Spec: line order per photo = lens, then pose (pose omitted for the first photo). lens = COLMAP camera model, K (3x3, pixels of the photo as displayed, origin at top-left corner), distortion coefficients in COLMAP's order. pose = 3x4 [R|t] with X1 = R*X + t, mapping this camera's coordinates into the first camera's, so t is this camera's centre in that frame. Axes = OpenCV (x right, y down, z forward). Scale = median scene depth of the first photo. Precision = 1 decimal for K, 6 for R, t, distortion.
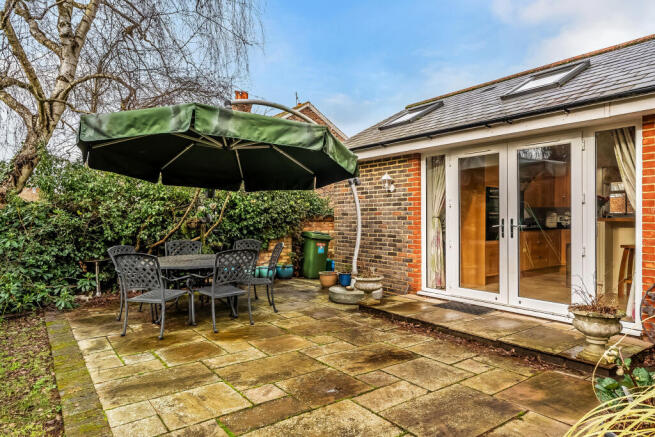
lens RADIAL K [[433.7, 0, 327.5], [0, 433.7, 218.5], [0, 0, 1]] dist [0.000194, 0.000019]
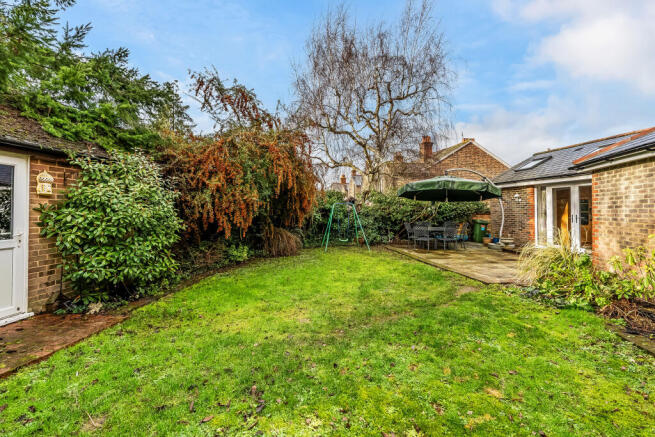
lens RADIAL K [[296.9, 0, 327.1], [0, 296.9, 209.6], [0, 0, 1]] dist [-0.001392, -0.000088]
pose [[0.885577, -0.000780, -0.464491, -0.020845], [-0.002444, 0.999977, -0.006339, -0.008895], [0.464485, 0.006748, 0.885555, -0.782985]]
